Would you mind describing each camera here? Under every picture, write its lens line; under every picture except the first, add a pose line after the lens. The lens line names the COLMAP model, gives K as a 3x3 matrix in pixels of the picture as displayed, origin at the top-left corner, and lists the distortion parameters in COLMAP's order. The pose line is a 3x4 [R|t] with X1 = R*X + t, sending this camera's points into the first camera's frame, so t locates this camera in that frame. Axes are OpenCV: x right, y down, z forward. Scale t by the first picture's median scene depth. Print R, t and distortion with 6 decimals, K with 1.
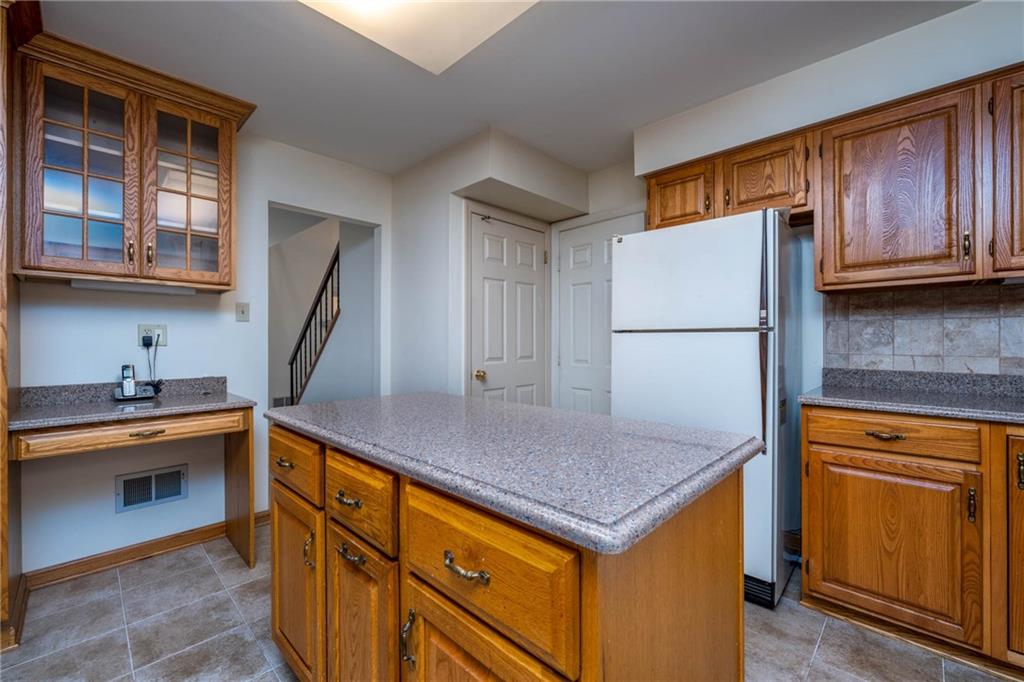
lens RADIAL K [[420.5, 0, 522.3], [0, 420.5, 340.4], [0, 0, 1]] dist [-0.001284, 0.000092]
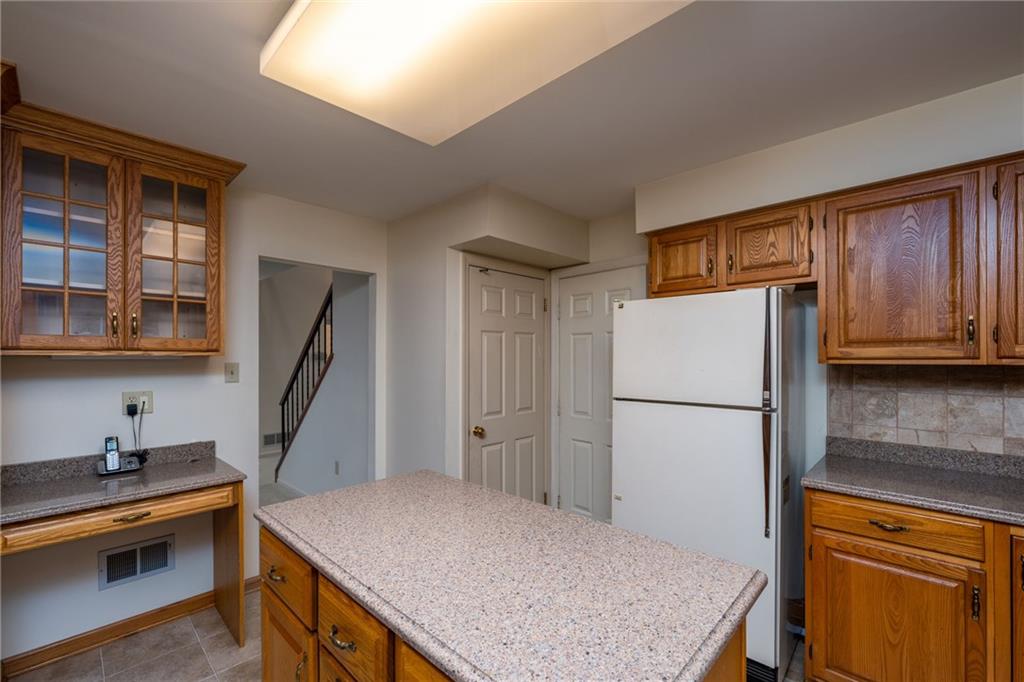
lens RADIAL K [[430.8, 0, 527.2], [0, 430.8, 356.7], [0, 0, 1]] dist [-0.000283, 0.000005]
pose [[0.999906, 0.000341, 0.013716, 0.000119], [-0.000358, 0.999999, 0.001236, -0.134938], [-0.013715, -0.001241, 0.999905, 0.000261]]
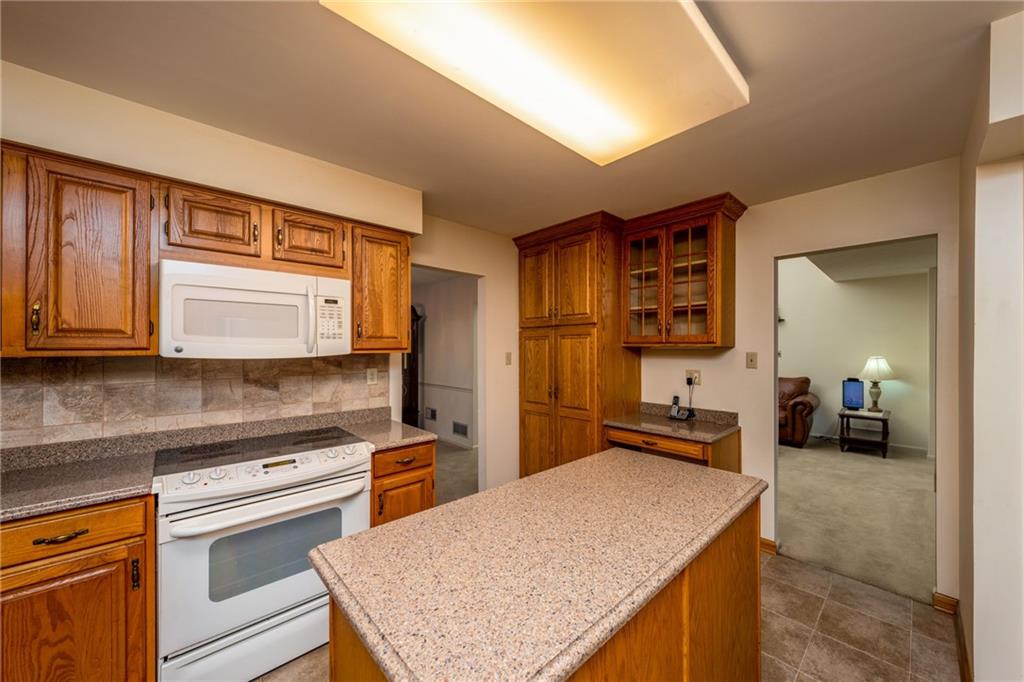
lens RADIAL K [[374.2, 0, 534.4], [0, 374.2, 347.0], [0, 0, 1]] dist [-0.000822, -0.000096]
pose [[-0.036260, 0.002725, -0.999339, 0.515598], [0.000212, 0.999996, 0.002719, -0.137861], [0.999342, -0.000113, -0.036260, 0.555204]]
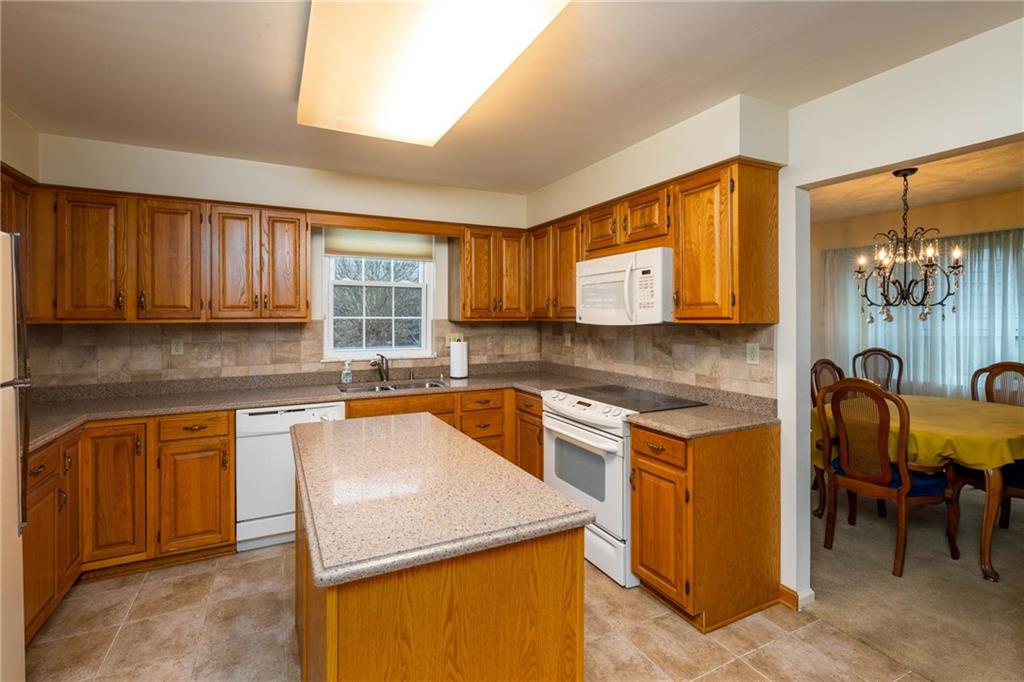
lens RADIAL K [[457.1, 0, 490.4], [0, 457.1, 317.7], [0, 0, 1]] dist [0.000392, -0.000091]
pose [[-0.934388, 0.003693, 0.356238, -0.530151], [0.003629, 0.999993, -0.000847, -0.130811], [-0.356238, 0.000501, -0.934395, 1.328562]]
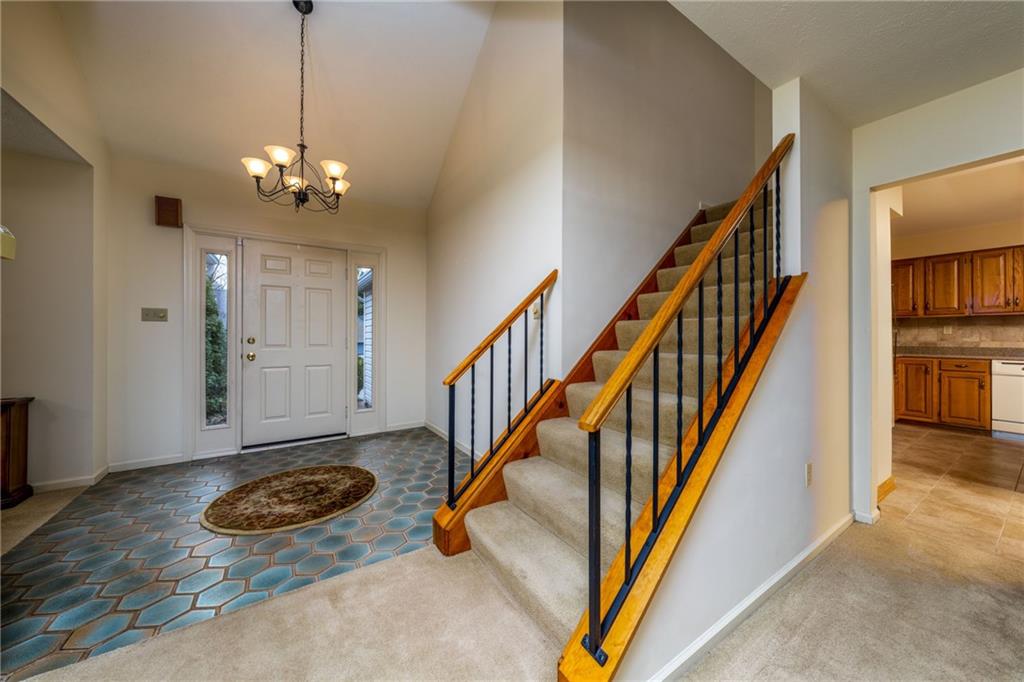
lens RADIAL K [[355.8, 0, 515.5], [0, 355.8, 335.7], [0, 0, 1]] dist [-0.001154, -0.000095]
pose [[0.230772, 0.000286, 0.973008, -1.875392], [-0.000561, 1.000000, -0.000161, 0.002047], [-0.973008, -0.000509, 0.230772, 2.453545]]
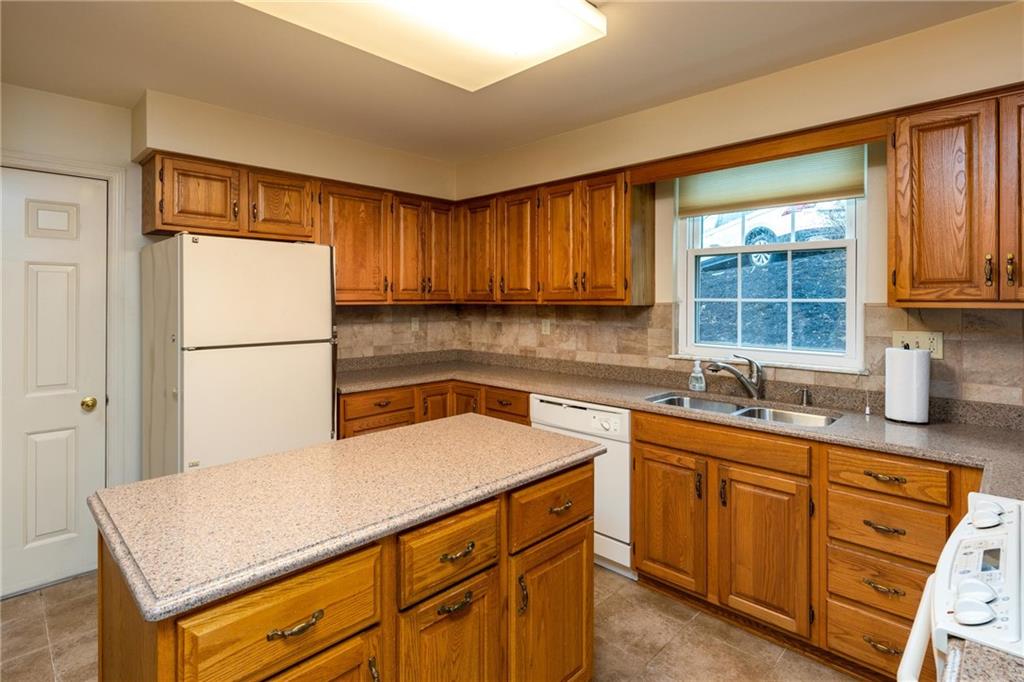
lens RADIAL K [[514.2, 0, 461.5], [0, 514.2, 301.2], [0, 0, 1]] dist [-0.002026, -0.000706]
pose [[0.068210, -0.000081, 0.997671, -0.846978], [-0.001660, 0.999999, 0.000195, -0.130196], [-0.997670, -0.001669, 0.068209, 0.443901]]
